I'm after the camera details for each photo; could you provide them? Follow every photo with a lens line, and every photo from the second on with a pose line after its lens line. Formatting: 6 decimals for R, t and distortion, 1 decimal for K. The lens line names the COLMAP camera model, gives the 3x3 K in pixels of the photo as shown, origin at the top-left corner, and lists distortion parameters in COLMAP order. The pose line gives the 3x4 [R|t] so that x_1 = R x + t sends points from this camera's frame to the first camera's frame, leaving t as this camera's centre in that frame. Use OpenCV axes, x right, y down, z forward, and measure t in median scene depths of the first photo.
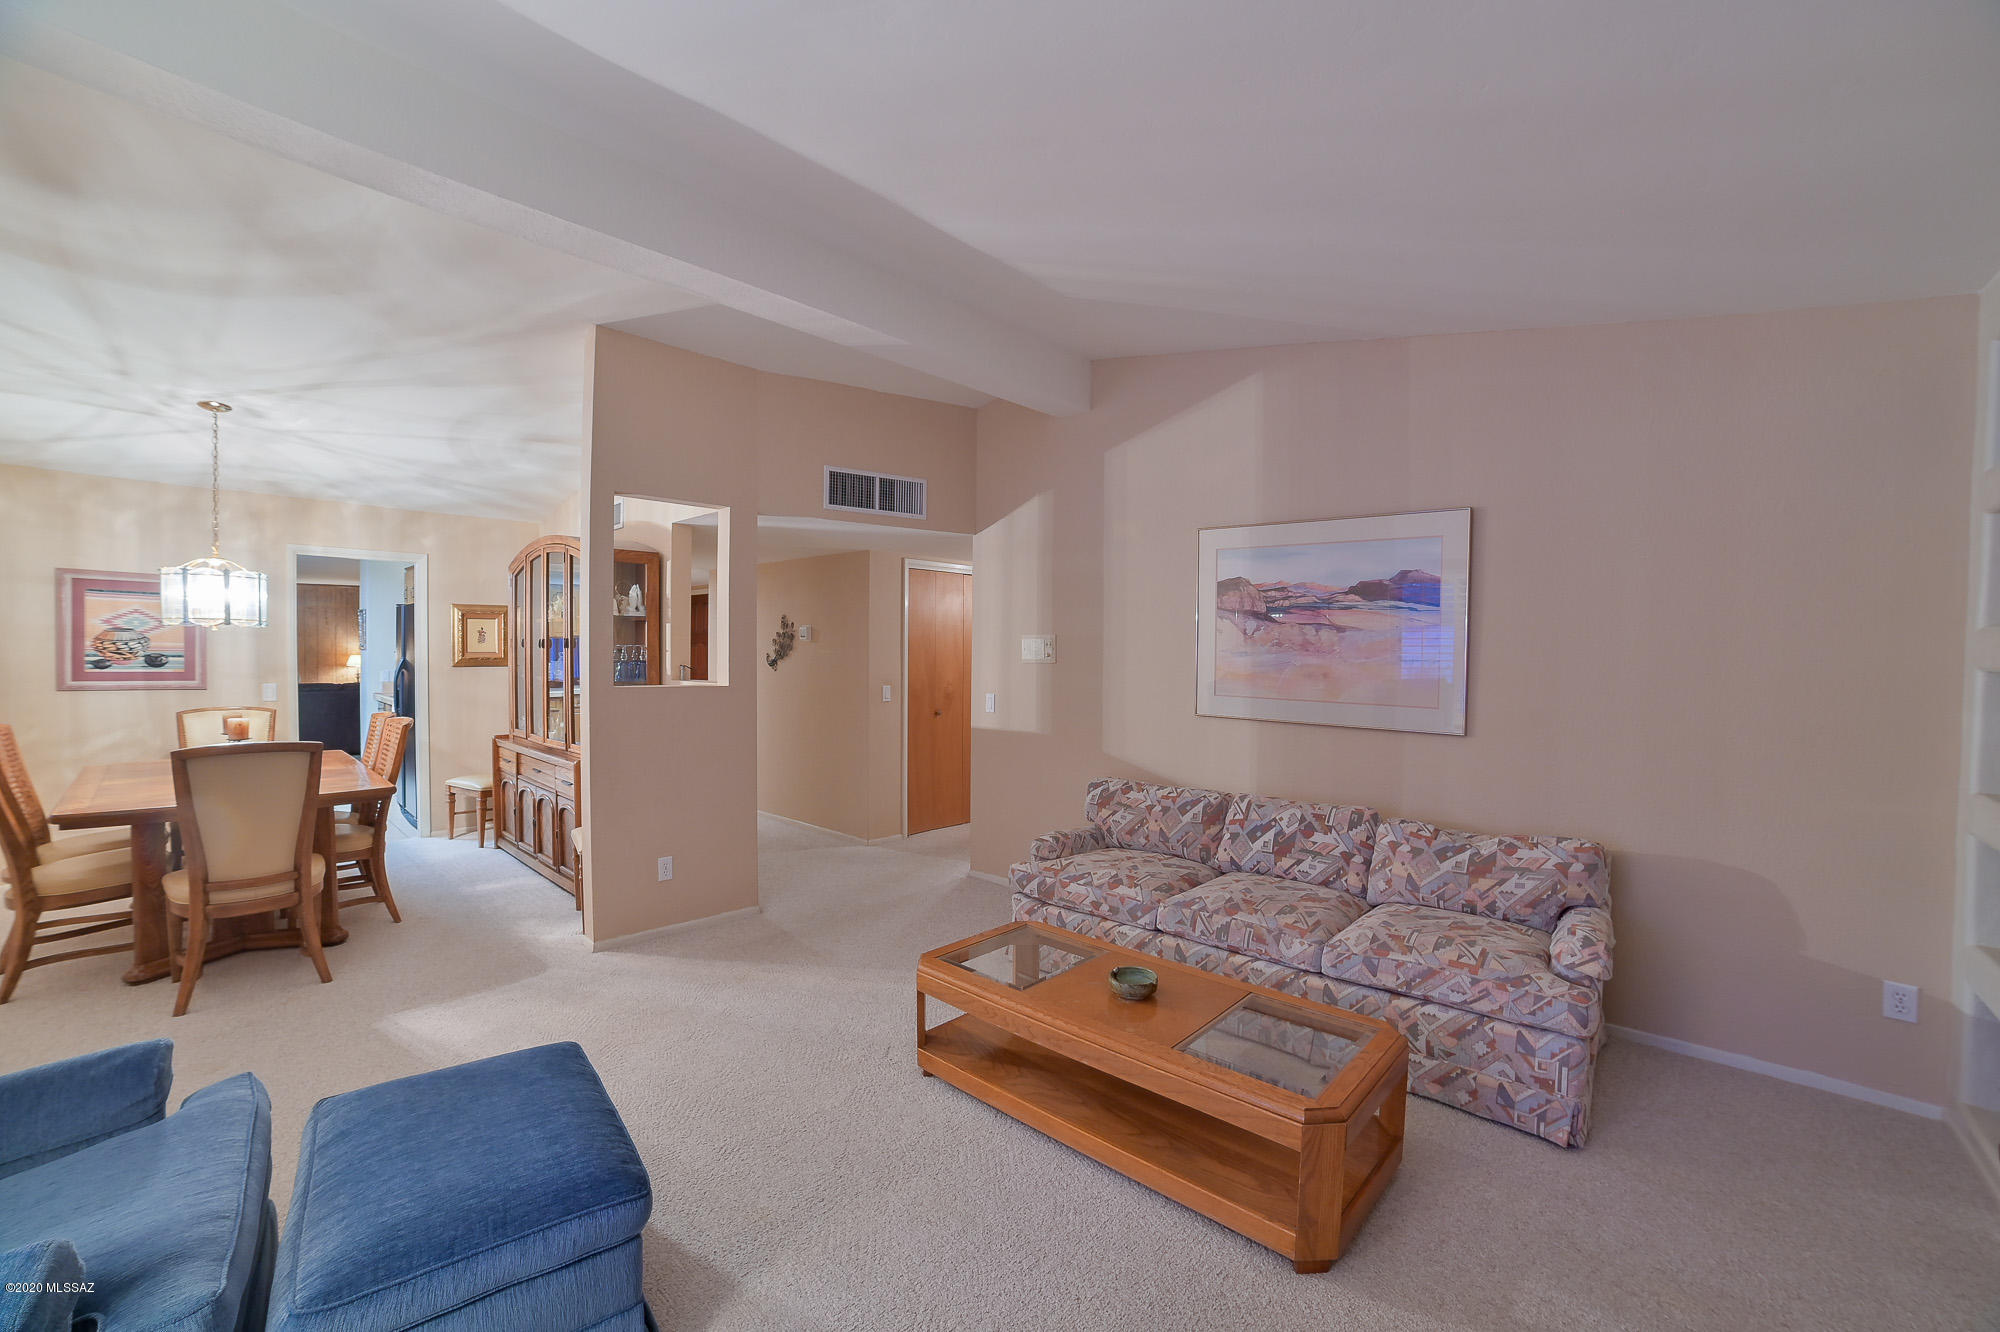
lens RADIAL K [[813.8, 0, 1012.4], [0, 813.8, 668.0], [0, 0, 1]] dist [-0.109677, 0.042701]
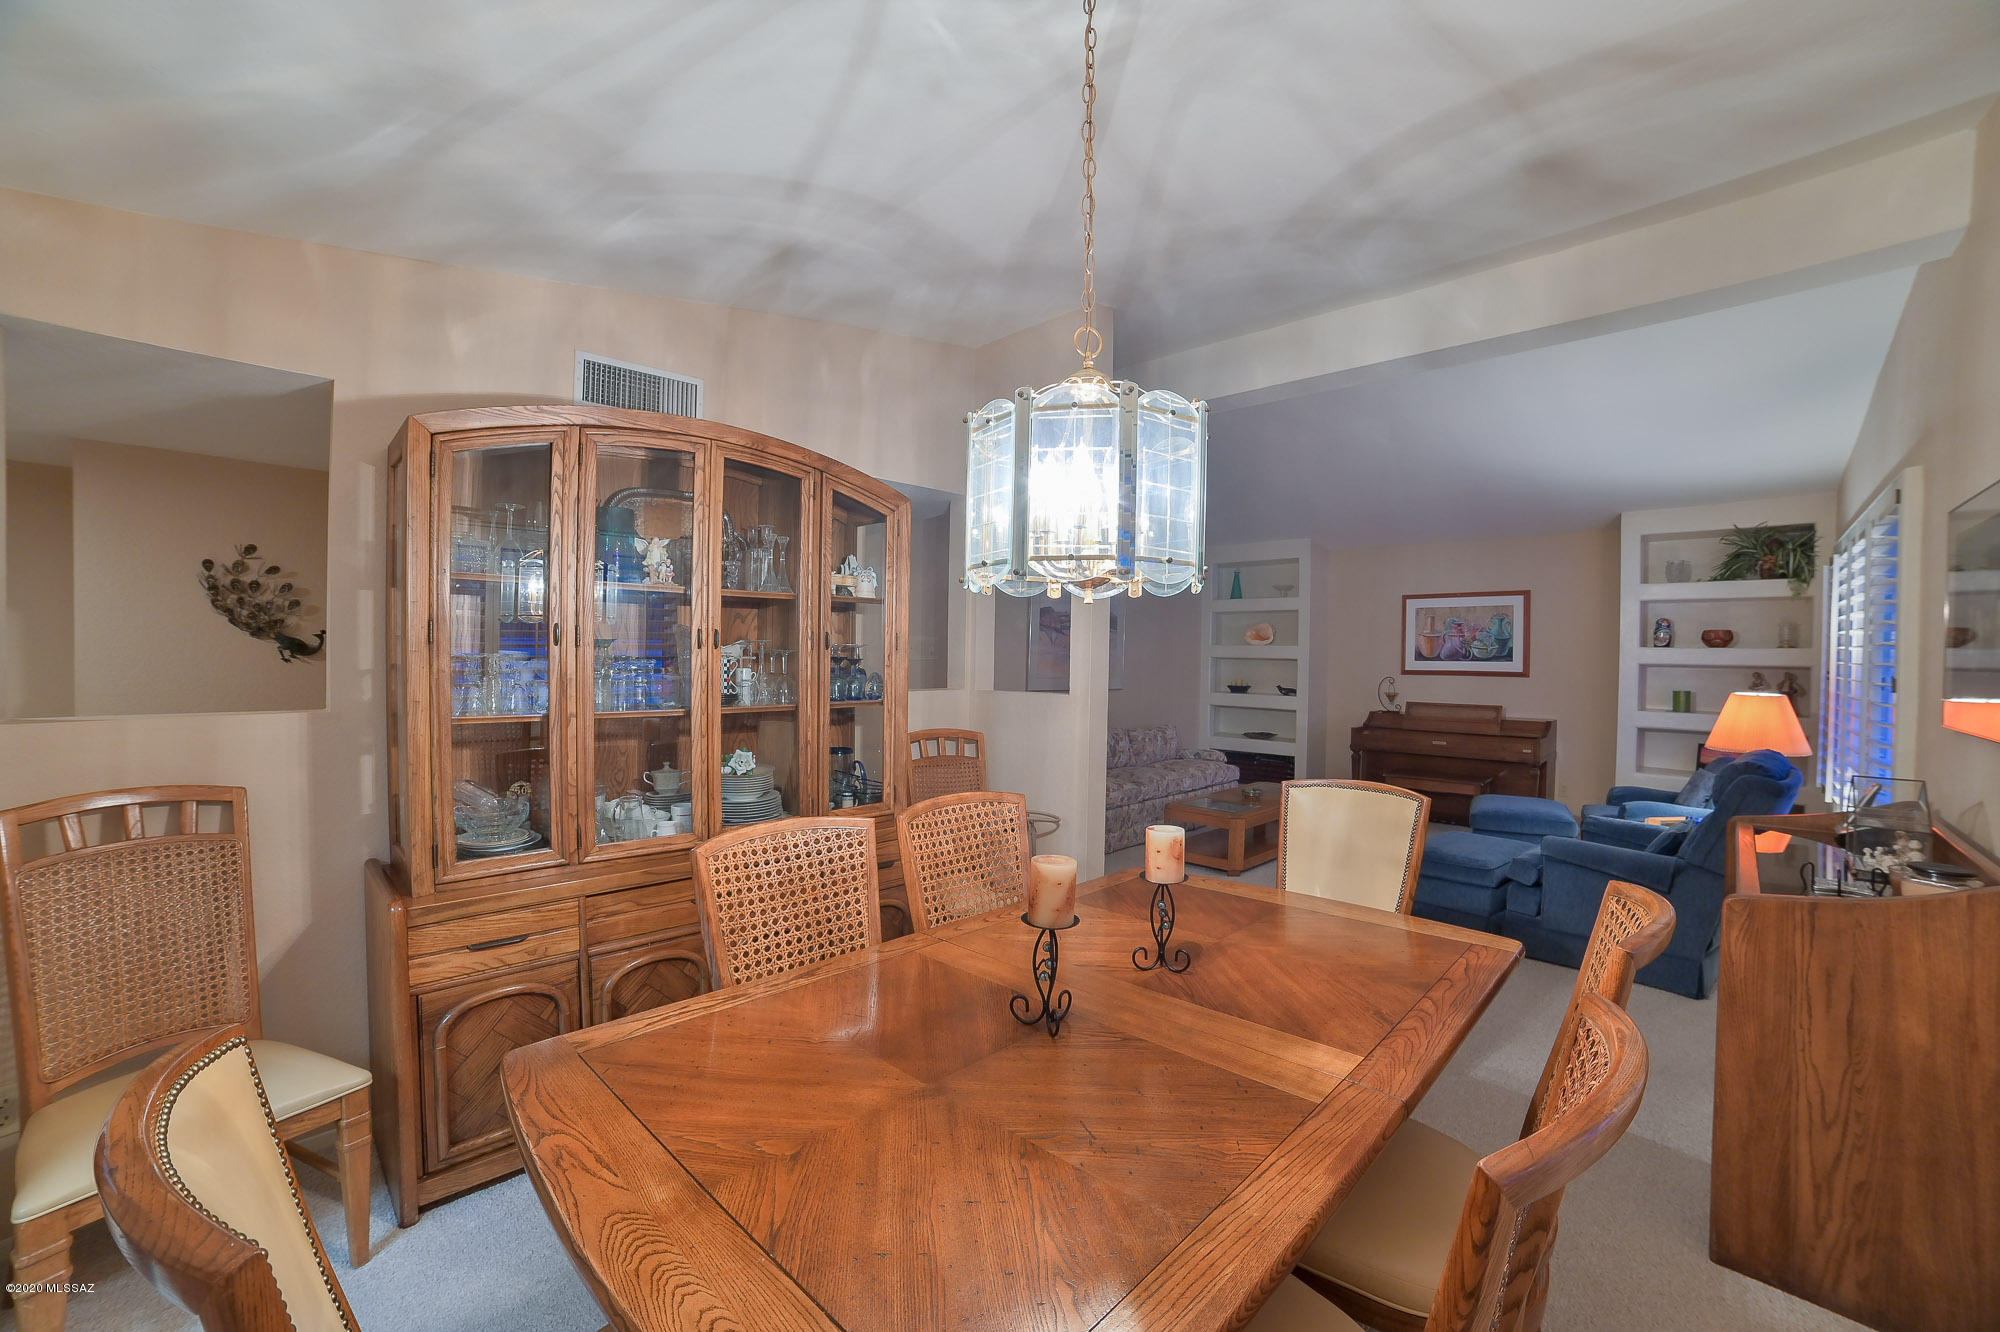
lens RADIAL K [[813.8, 0, 1012.4], [0, 813.8, 668.0], [0, 0, 1]] dist [-0.109677, 0.042701]
pose [[0.026231, -0.029554, 0.999219, -1.598844], [0.006923, 0.999544, 0.029382, -0.040092], [-0.999632, 0.006147, 0.026423, 1.167156]]
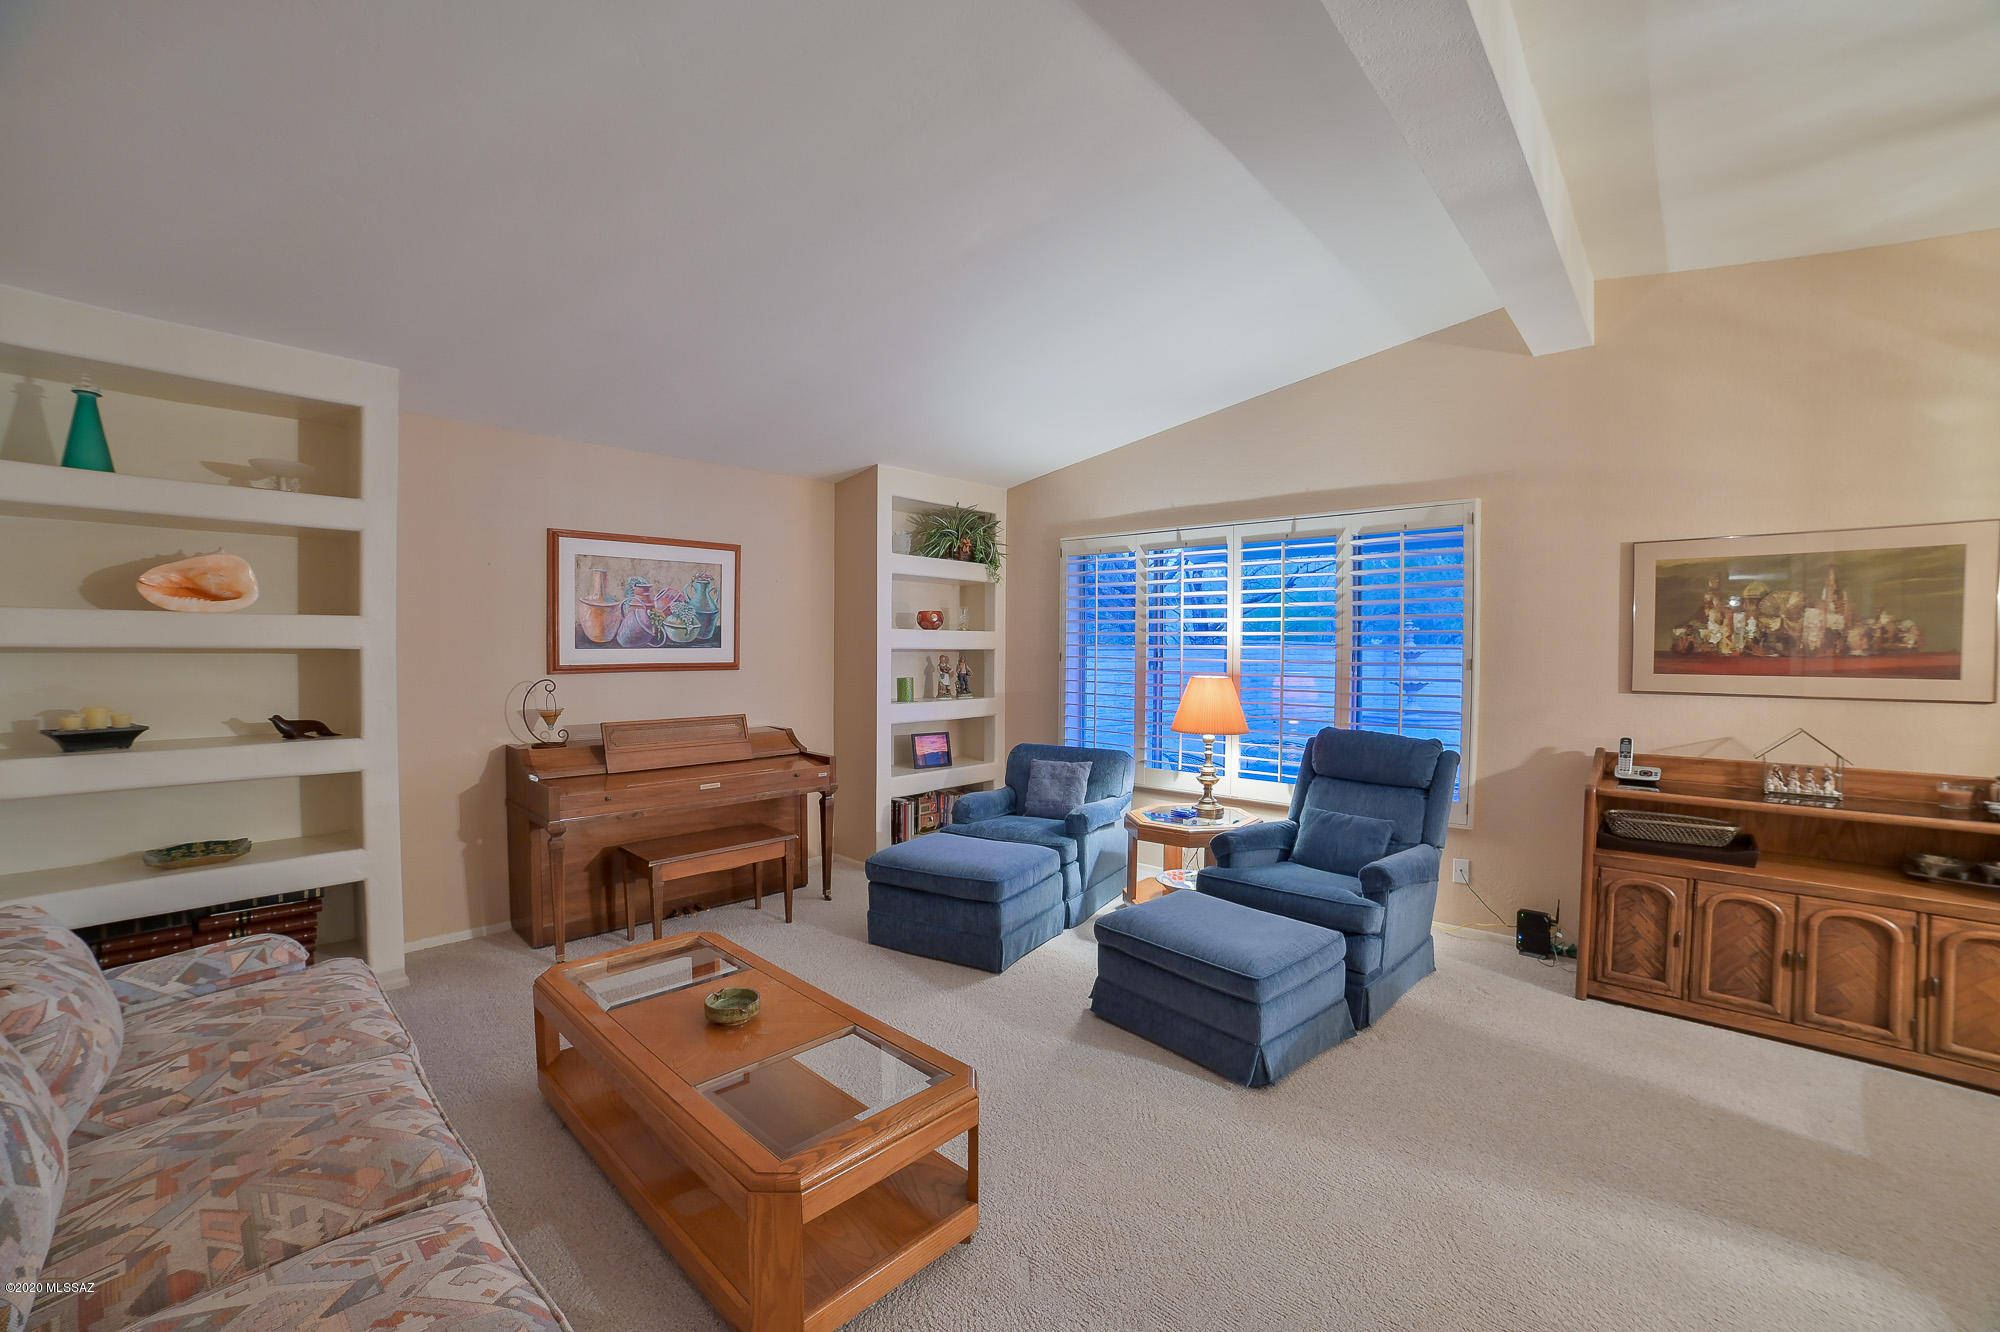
lens RADIAL K [[813.8, 0, 1012.4], [0, 813.8, 668.0], [0, 0, 1]] dist [-0.109677, 0.042701]
pose [[-0.999871, -0.015207, 0.005074, -0.093209], [-0.014977, 0.998973, 0.042754, -0.020648], [-0.005719, 0.042672, -0.999073, 1.327393]]
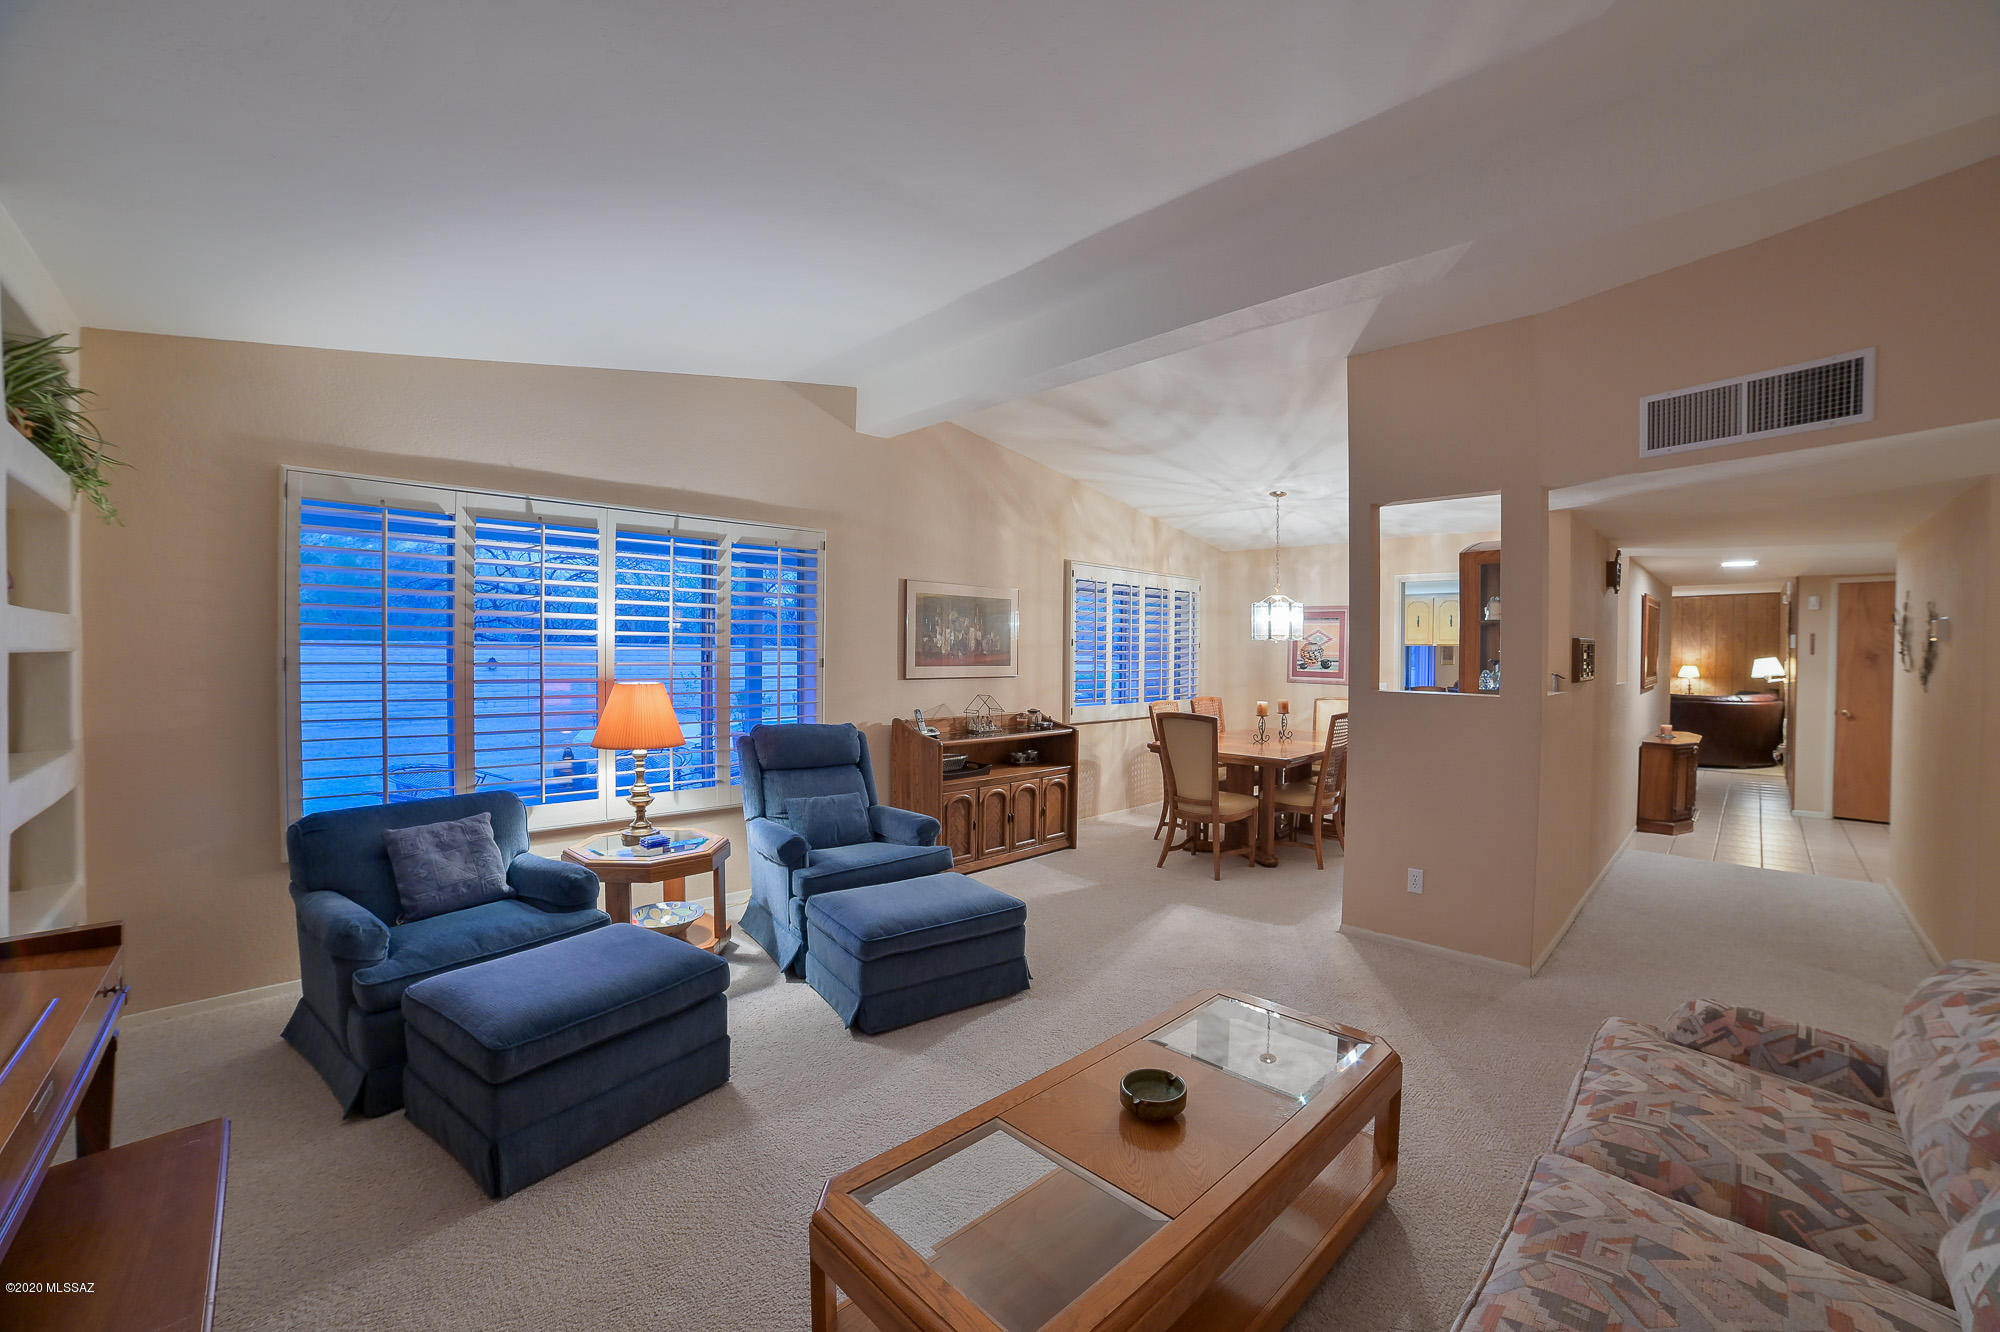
lens RADIAL K [[813.8, 0, 1012.4], [0, 813.8, 668.0], [0, 0, 1]] dist [-0.109677, 0.042701]
pose [[-0.058985, 0.010409, -0.998205, 0.640720], [-0.027985, 0.999535, 0.012077, -0.005778], [0.997867, 0.028647, -0.058666, 0.651279]]
